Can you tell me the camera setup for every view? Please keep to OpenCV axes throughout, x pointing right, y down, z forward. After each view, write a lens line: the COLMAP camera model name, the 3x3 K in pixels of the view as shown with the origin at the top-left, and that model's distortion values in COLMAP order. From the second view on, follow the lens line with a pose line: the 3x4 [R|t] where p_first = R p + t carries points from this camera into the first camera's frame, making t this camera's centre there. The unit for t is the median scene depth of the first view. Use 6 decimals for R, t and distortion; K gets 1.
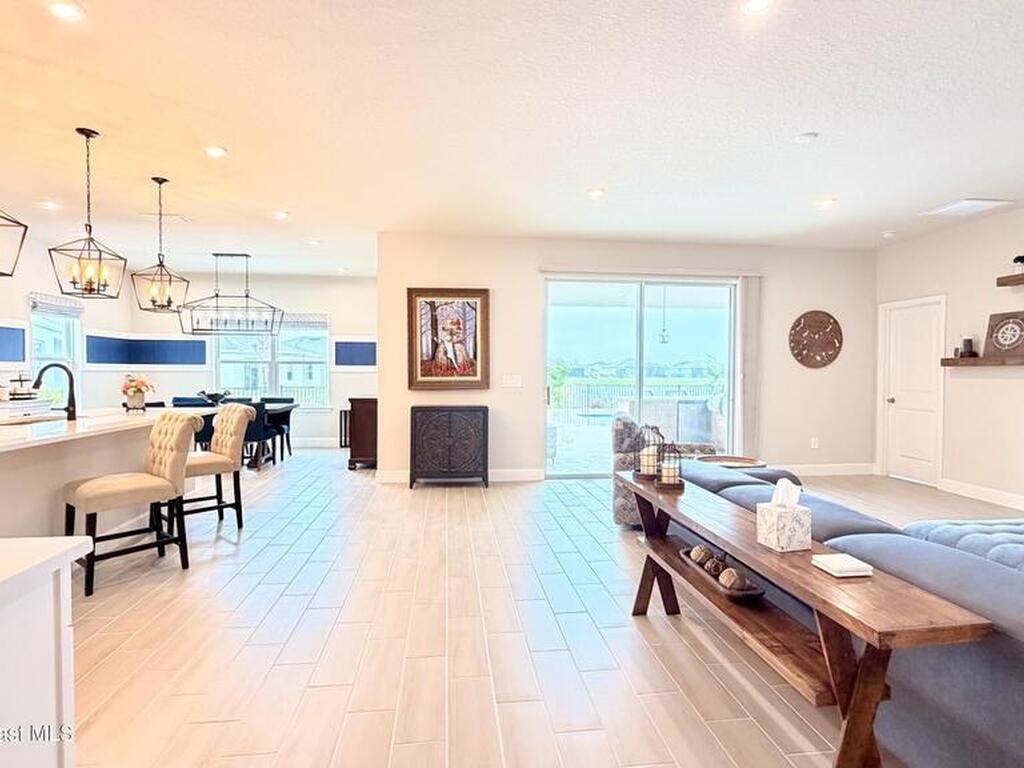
lens RADIAL K [[543.8, 0, 514.0], [0, 543.8, 384.7], [0, 0, 1]] dist [-0.003612, -0.000395]
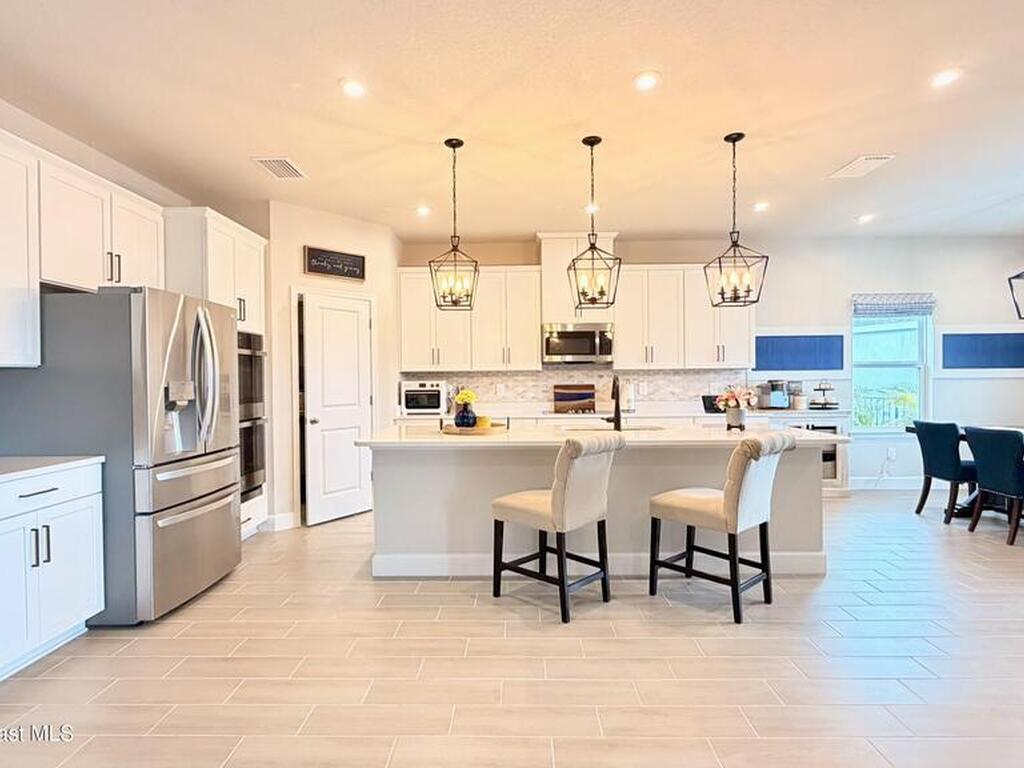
lens RADIAL K [[543.8, 0, 508.5], [0, 543.8, 388.1], [0, 0, 1]] dist [-0.003612, -0.000395]
pose [[-0.134278, 0.009867, -0.990895, 0.094324], [-0.022259, 0.999668, 0.012971, -0.008613], [0.990694, 0.023798, -0.134014, 0.482574]]
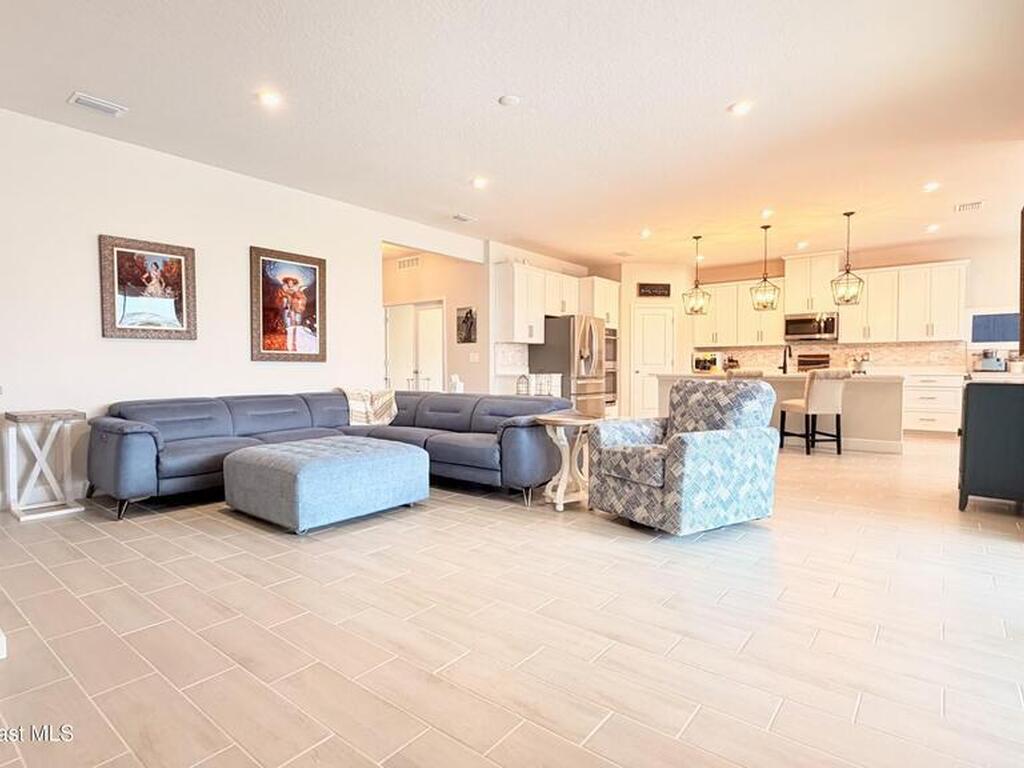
lens RADIAL K [[543.8, 0, 510.8], [0, 543.8, 384.1], [0, 0, 1]] dist [-0.003612, -0.000395]
pose [[-0.706525, 0.014069, -0.707548, 0.594019], [-0.024550, 0.998713, 0.044373, 0.023068], [0.707262, 0.048721, -0.705271, 0.846438]]
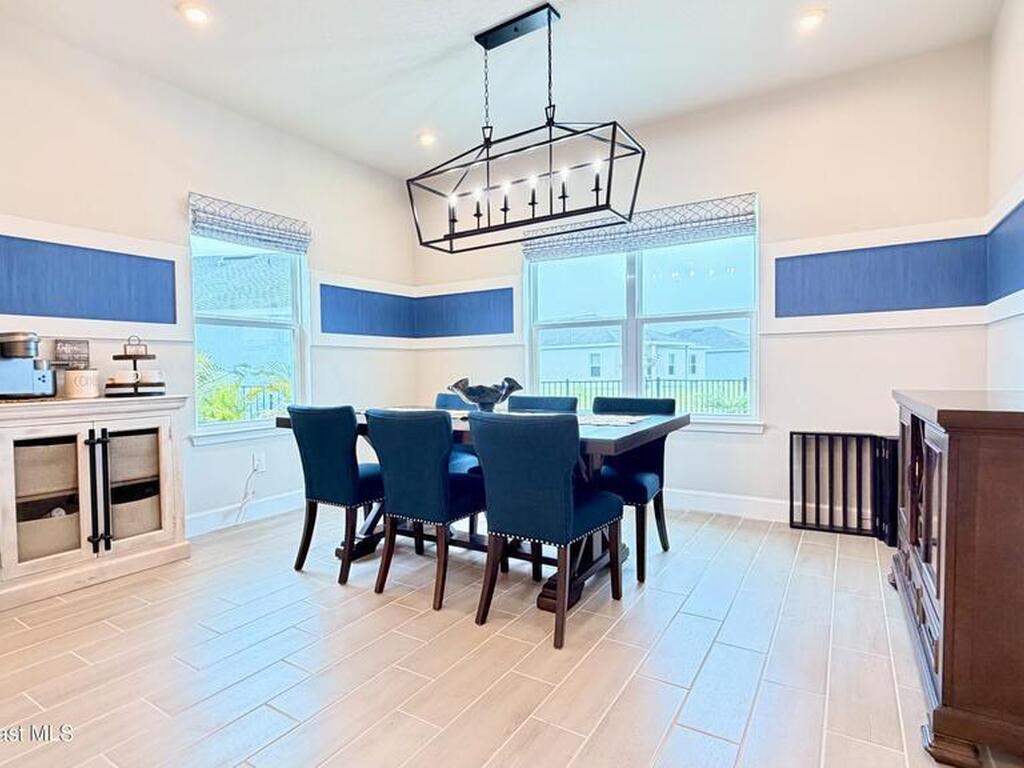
lens RADIAL K [[543.8, 0, 510.0], [0, 543.8, 383.1], [0, 0, 1]] dist [-0.003612, -0.000395]
pose [[0.776998, 0.000602, -0.629503, -0.279511], [0.001739, 0.999994, 0.003103, 0.012228], [0.629501, -0.003506, 0.776992, 0.694009]]
